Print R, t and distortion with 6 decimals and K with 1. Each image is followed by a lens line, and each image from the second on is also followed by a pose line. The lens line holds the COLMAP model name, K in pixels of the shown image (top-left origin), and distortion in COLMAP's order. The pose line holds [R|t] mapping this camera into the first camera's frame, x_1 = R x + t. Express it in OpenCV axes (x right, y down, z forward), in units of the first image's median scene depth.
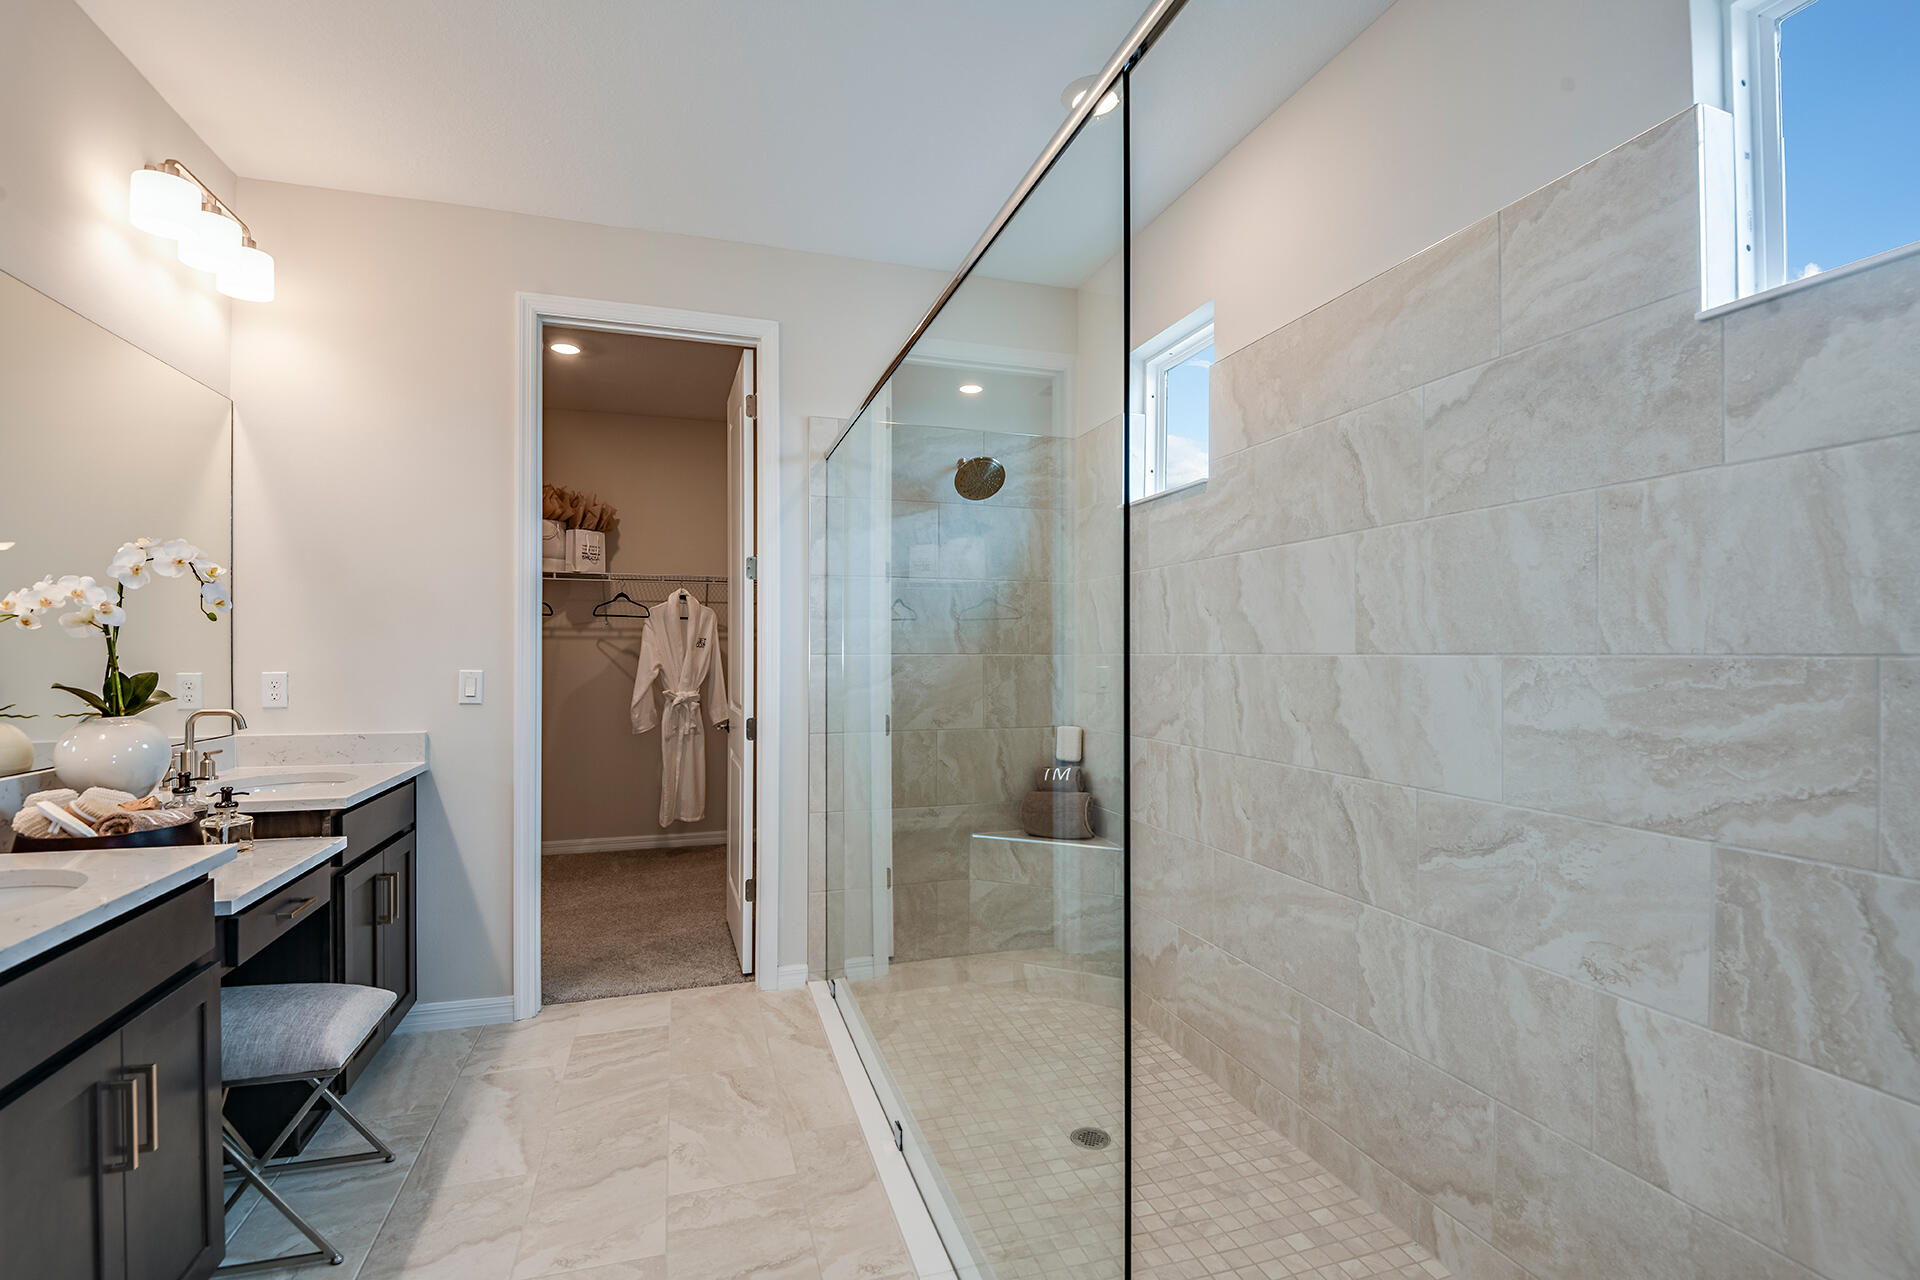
lens RADIAL K [[894.6, 0, 970.5], [0, 894.6, 635.6], [0, 0, 1]] dist [0.015572, -0.034266]
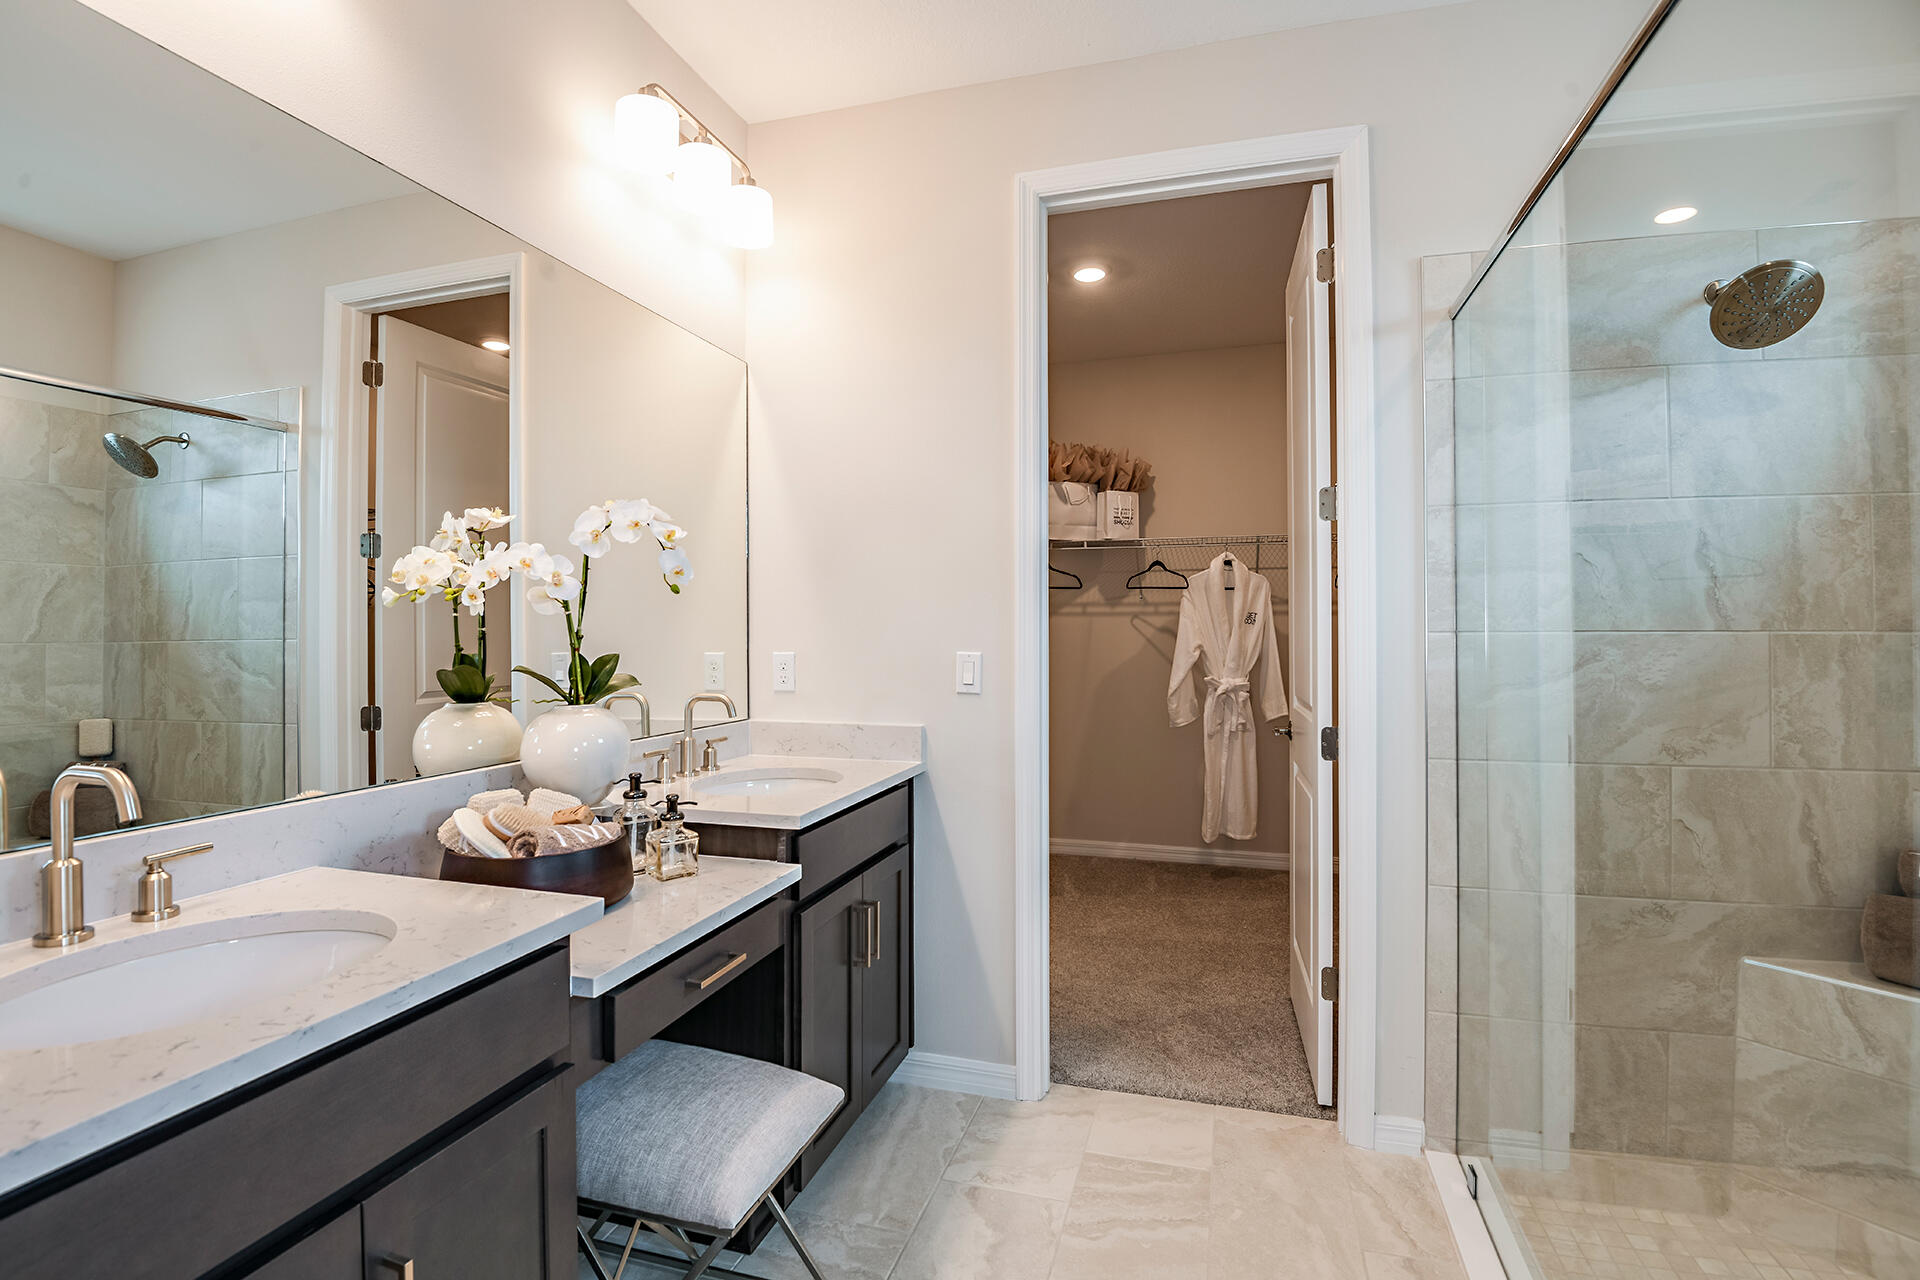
lens RADIAL K [[894.6, 0, 970.5], [0, 894.6, 635.6], [0, 0, 1]] dist [0.015572, -0.034266]
pose [[0.829229, 0.000602, -0.558908, -0.092633], [0.012599, 0.999725, 0.019770, 0.006779], [0.558767, -0.023435, 0.828994, 0.296922]]
